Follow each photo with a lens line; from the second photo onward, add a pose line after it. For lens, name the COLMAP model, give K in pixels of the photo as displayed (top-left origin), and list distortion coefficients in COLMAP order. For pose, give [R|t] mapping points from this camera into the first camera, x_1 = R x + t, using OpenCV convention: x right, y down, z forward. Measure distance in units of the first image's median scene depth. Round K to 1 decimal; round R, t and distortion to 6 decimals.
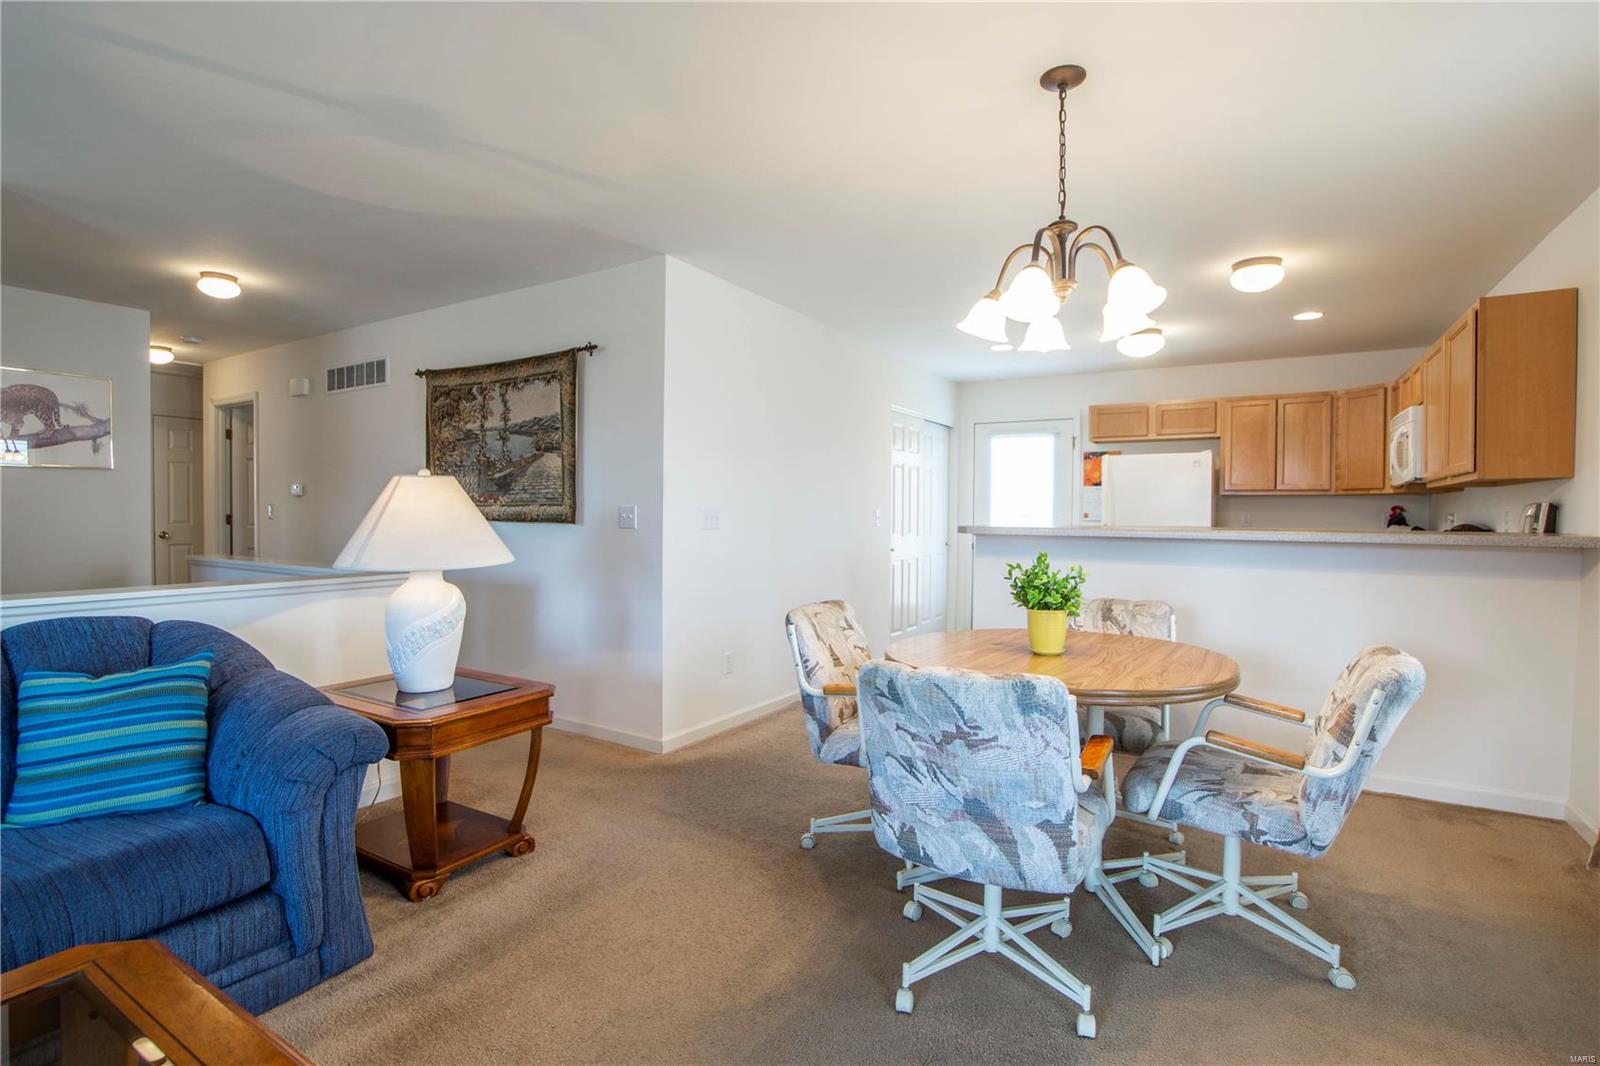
lens RADIAL K [[756.0, 0, 794.6], [0, 756.0, 526.6], [0, 0, 1]] dist [-0.023725, -0.000063]
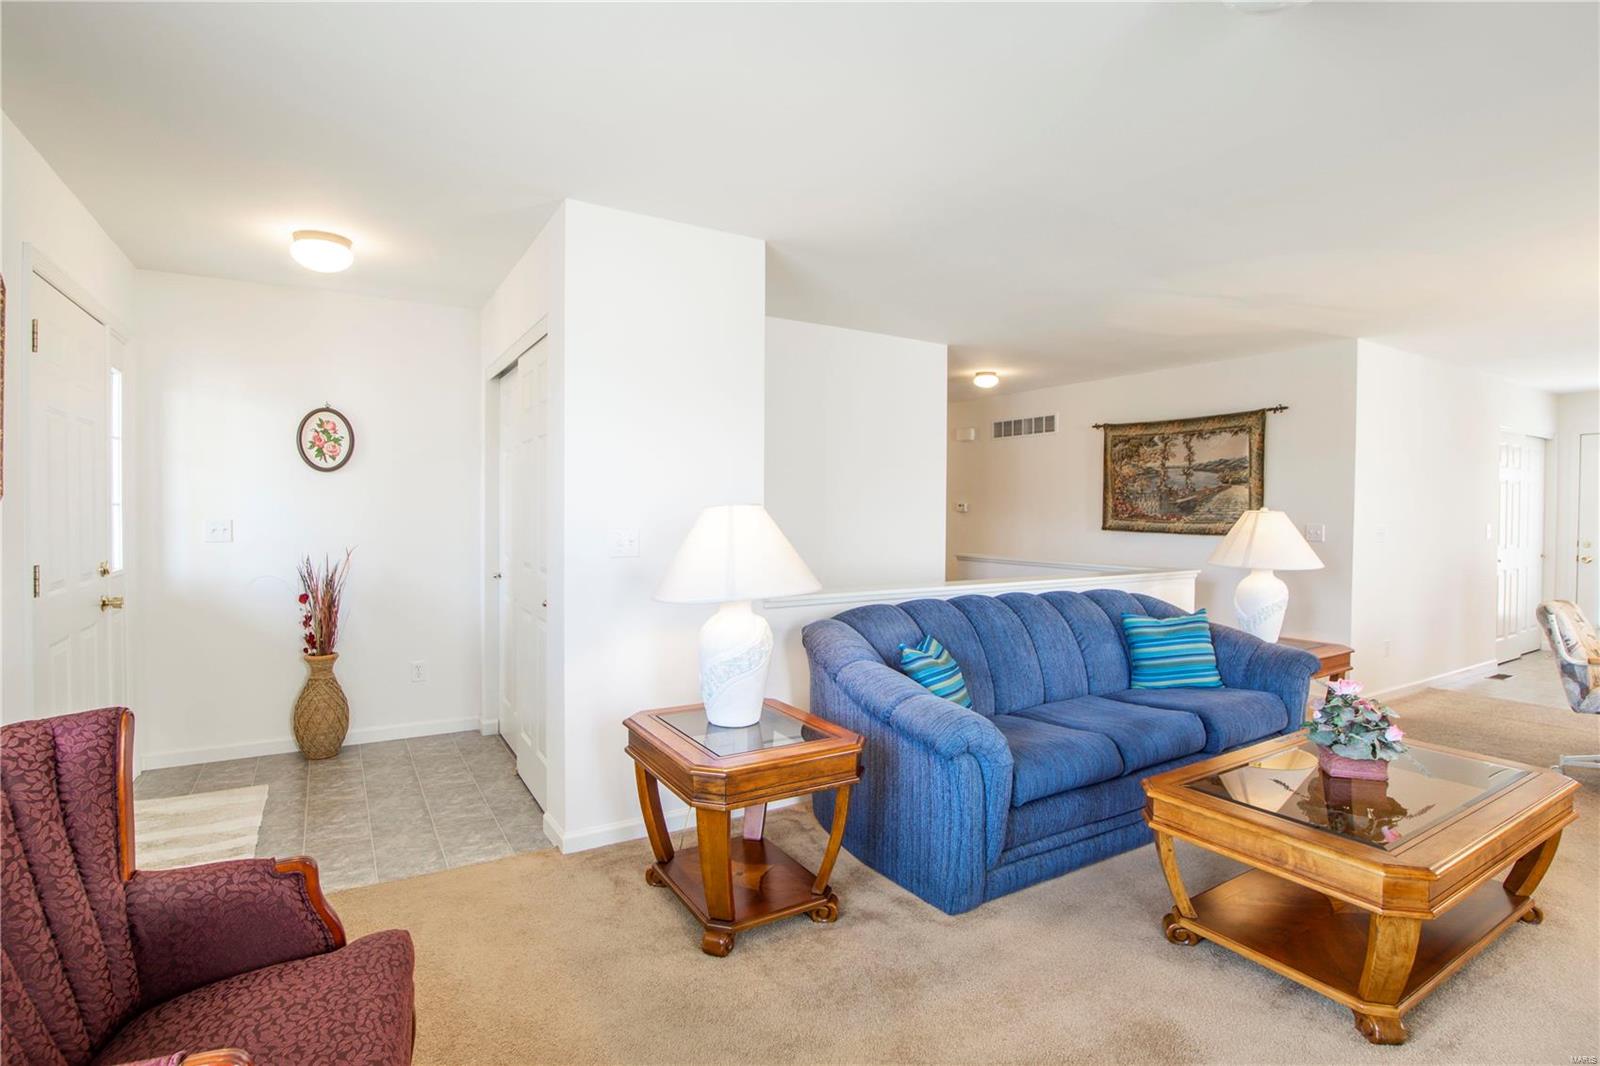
lens RADIAL K [[756.0, 0, 794.6], [0, 756.0, 526.6], [0, 0, 1]] dist [-0.023725, -0.000063]
pose [[0.891285, 0.005799, -0.453406, -0.406229], [-0.005449, 0.999983, 0.002078, -0.019935], [0.453411, 0.000619, 0.891302, -0.556858]]
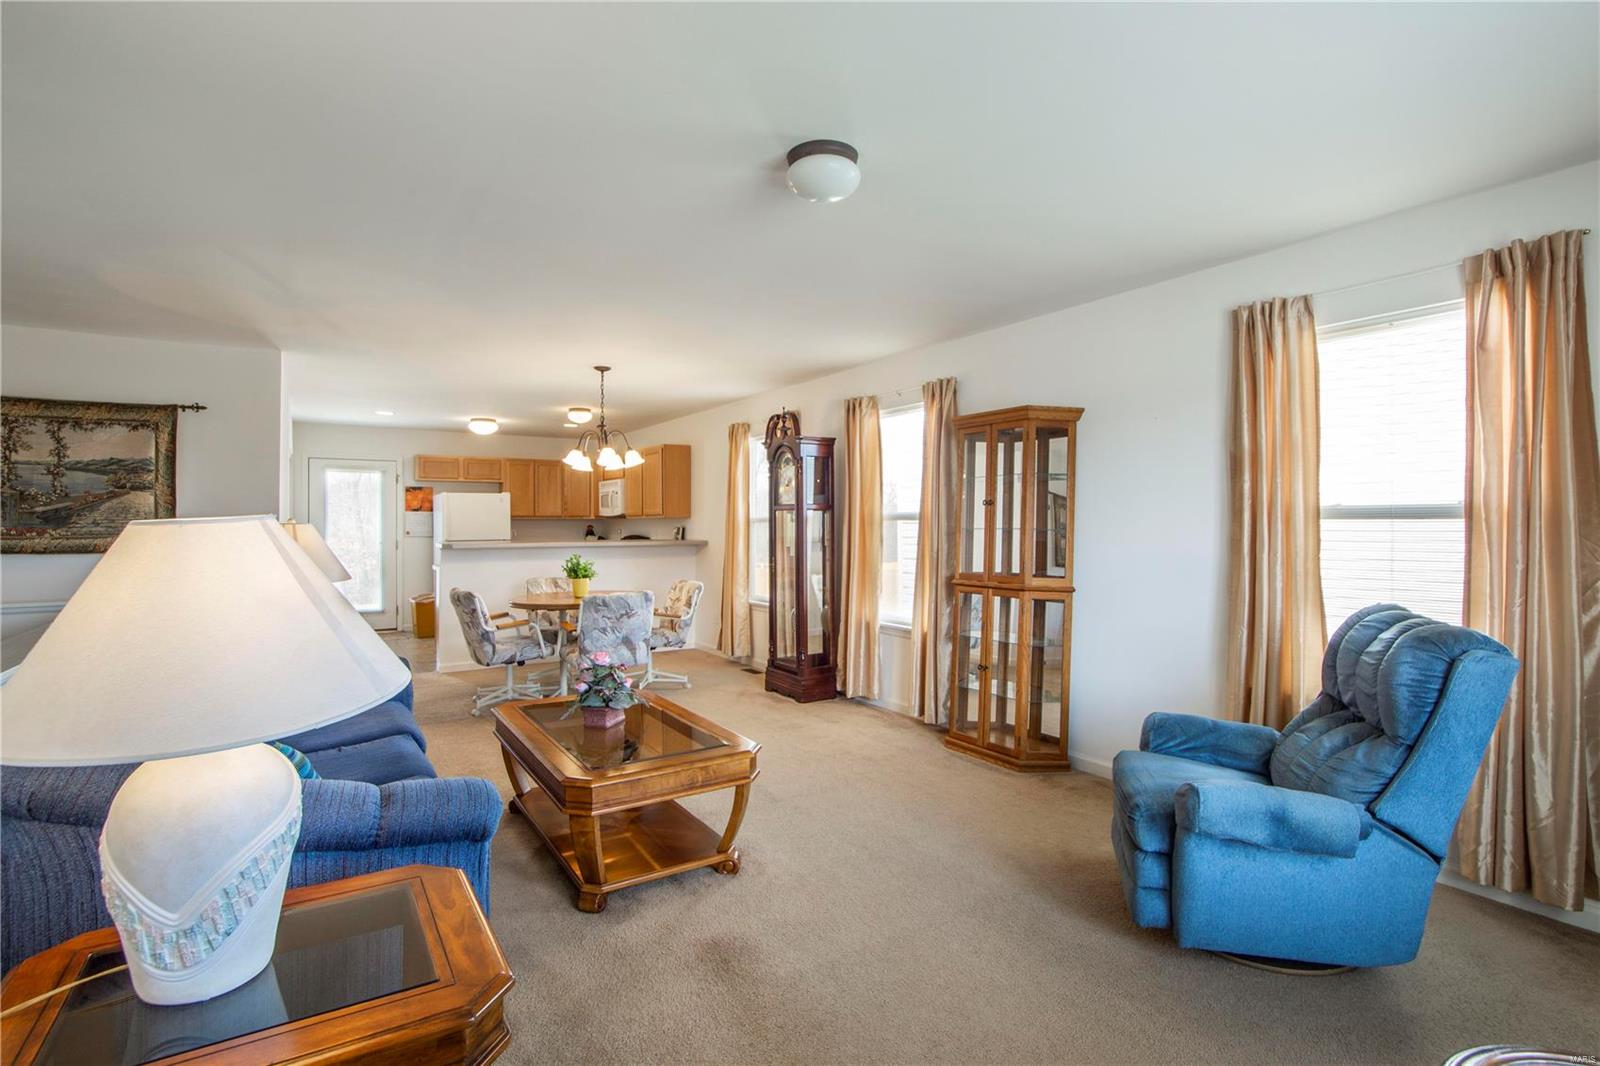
lens RADIAL K [[756.0, 0, 794.6], [0, 756.0, 526.6], [0, 0, 1]] dist [-0.023725, -0.000063]
pose [[0.430954, -0.012090, 0.902293, -0.871552], [0.019948, 0.999794, 0.003868, -0.027767], [-0.902153, 0.016332, 0.431107, -0.360087]]
